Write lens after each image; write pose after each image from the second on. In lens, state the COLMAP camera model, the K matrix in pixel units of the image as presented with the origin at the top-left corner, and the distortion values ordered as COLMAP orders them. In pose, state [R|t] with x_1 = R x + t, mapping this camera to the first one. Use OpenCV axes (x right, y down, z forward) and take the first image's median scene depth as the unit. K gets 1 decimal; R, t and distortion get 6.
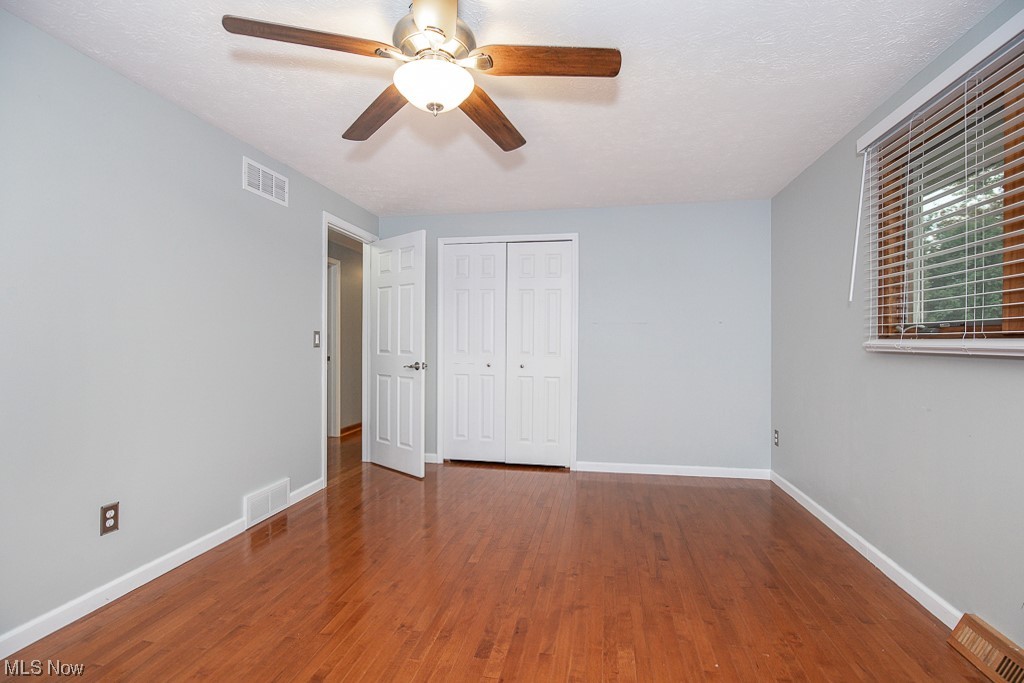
lens RADIAL K [[472.7, 0, 514.3], [0, 472.7, 341.4], [0, 0, 1]] dist [-0.017305, 0.006349]
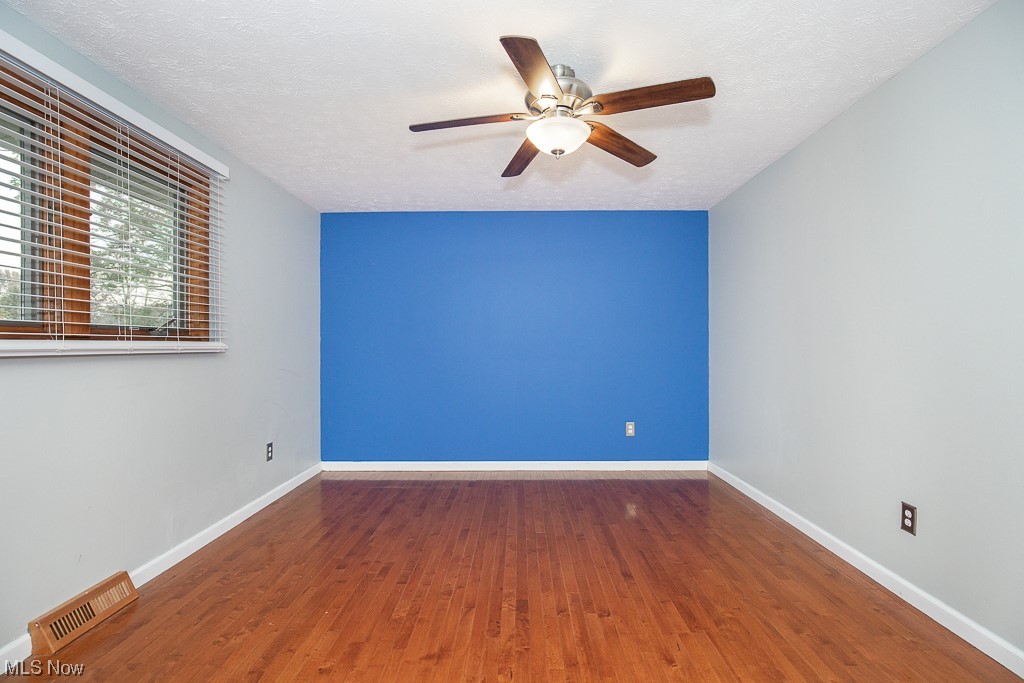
lens RADIAL K [[472.7, 0, 514.7], [0, 472.7, 341.4], [0, 0, 1]] dist [-0.017305, 0.006349]
pose [[-0.984290, 0.002414, -0.176541, 0.151335], [0.002700, 0.999995, -0.001380, 0.000970], [0.176537, -0.001835, -0.984292, 2.036597]]
